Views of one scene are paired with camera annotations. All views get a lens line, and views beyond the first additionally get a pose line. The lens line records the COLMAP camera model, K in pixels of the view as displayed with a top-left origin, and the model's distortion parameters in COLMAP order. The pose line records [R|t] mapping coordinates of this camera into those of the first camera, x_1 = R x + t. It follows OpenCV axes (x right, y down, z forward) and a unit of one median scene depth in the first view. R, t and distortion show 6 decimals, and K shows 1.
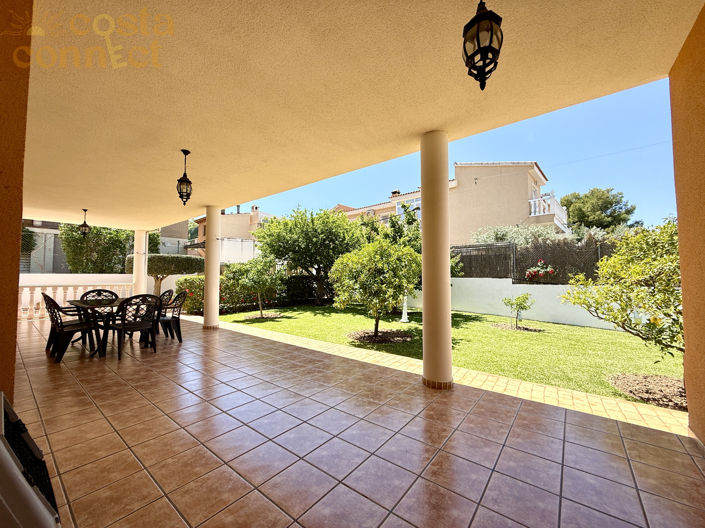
lens RADIAL K [[279.5, 0, 352.5], [0, 279.5, 264.0], [0, 0, 1]] dist [0.000340, 0.000009]
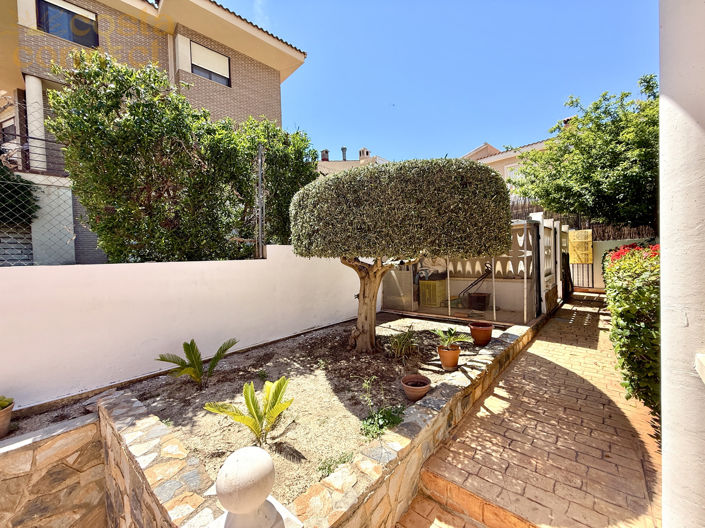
lens RADIAL K [[279.5, 0, 352.5], [0, 279.5, 264.0], [0, 0, 1]] dist [0.000340, 0.000009]
pose [[0.995992, -0.034592, -0.082487, -0.540862], [0.040181, 0.996938, 0.067088, 0.018876], [0.079914, -0.070134, 0.994331, 0.544749]]
